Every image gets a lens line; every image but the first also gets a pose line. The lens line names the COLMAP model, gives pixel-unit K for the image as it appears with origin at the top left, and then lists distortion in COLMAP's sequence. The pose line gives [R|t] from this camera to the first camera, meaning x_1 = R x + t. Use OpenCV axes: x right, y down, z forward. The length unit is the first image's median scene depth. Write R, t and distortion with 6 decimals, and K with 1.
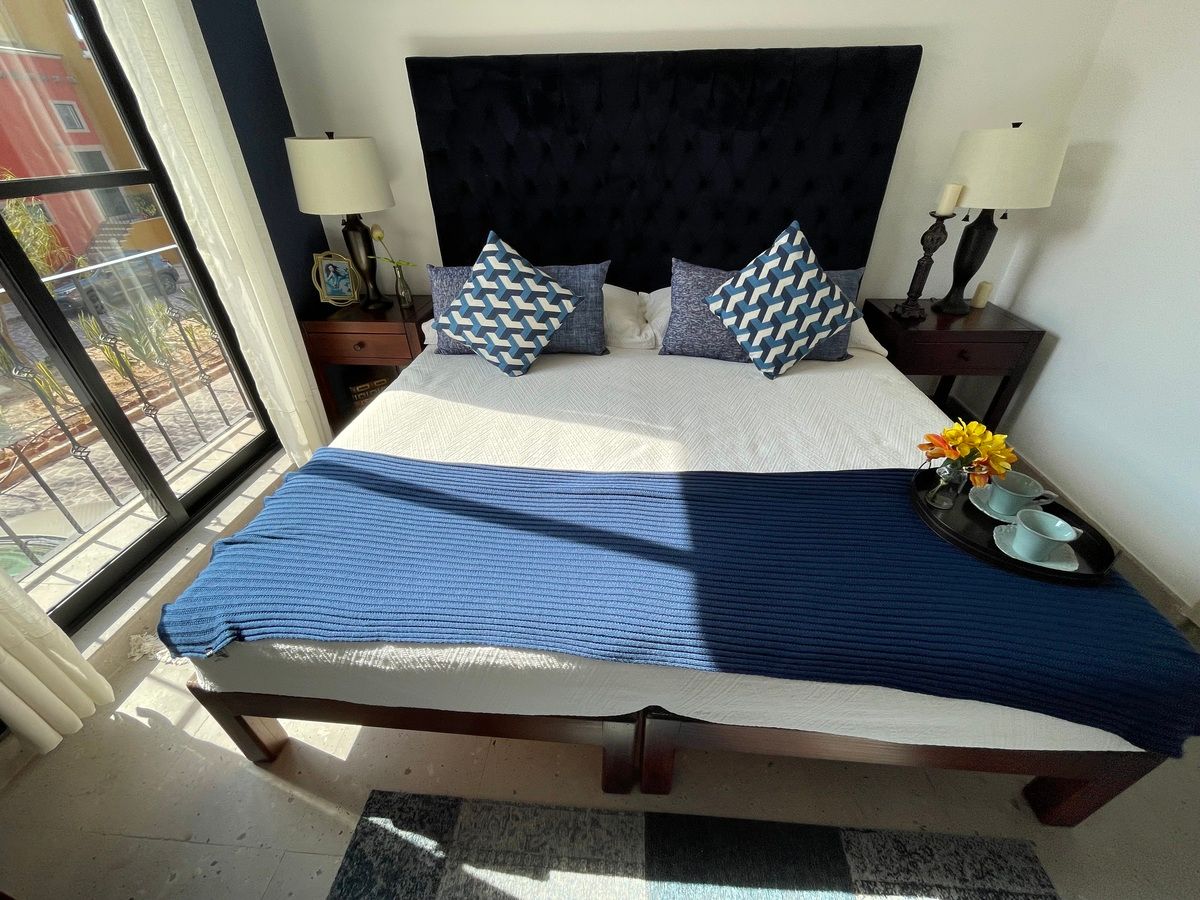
lens RADIAL K [[490.7, 0, 600.3], [0, 490.7, 451.1], [0, 0, 1]] dist [-0.001363, 0.000169]
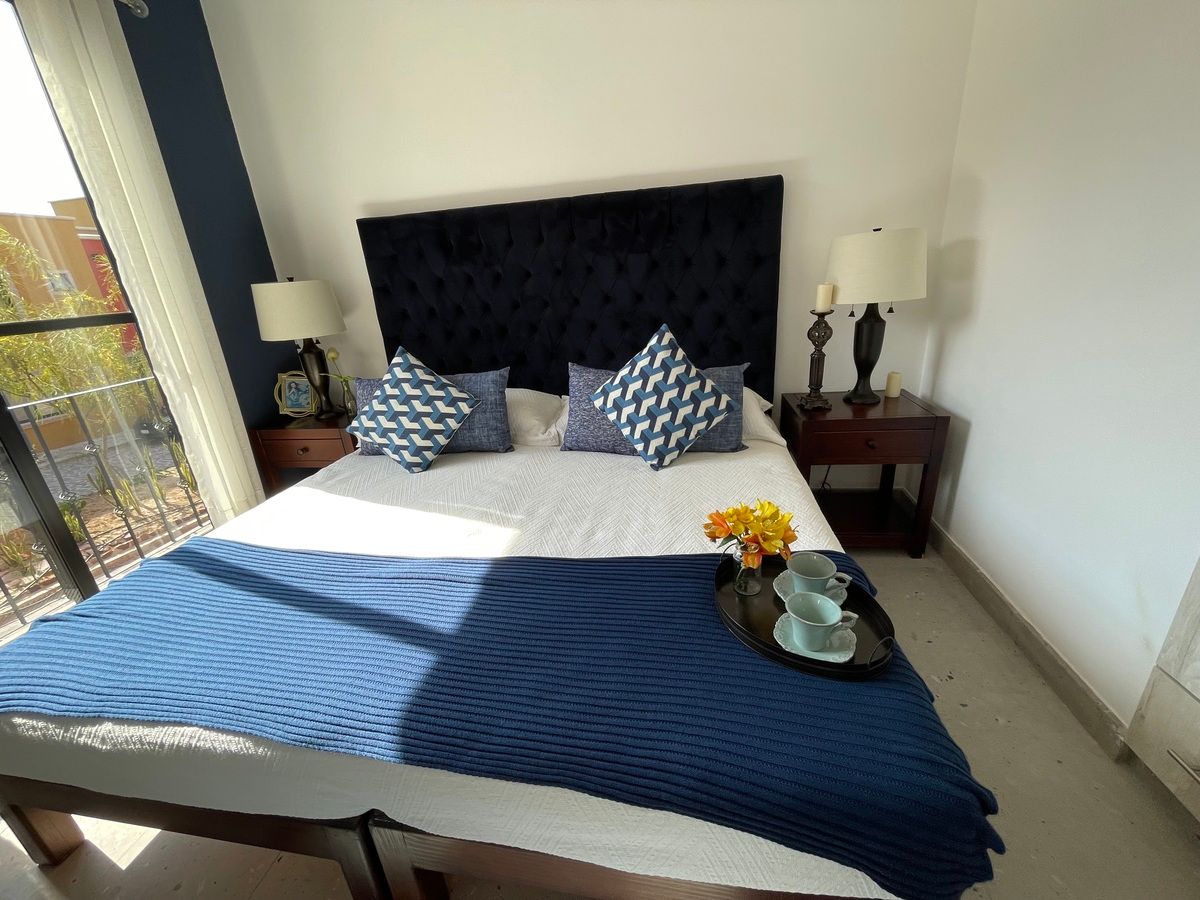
lens RADIAL K [[490.7, 0, 600.3], [0, 490.7, 451.1], [0, 0, 1]] dist [-0.001363, 0.000169]
pose [[0.994034, -0.024366, -0.106310, 0.347611], [0.000118, 0.974966, -0.222355, 0.038364], [0.109066, 0.221016, 0.969152, 0.005613]]
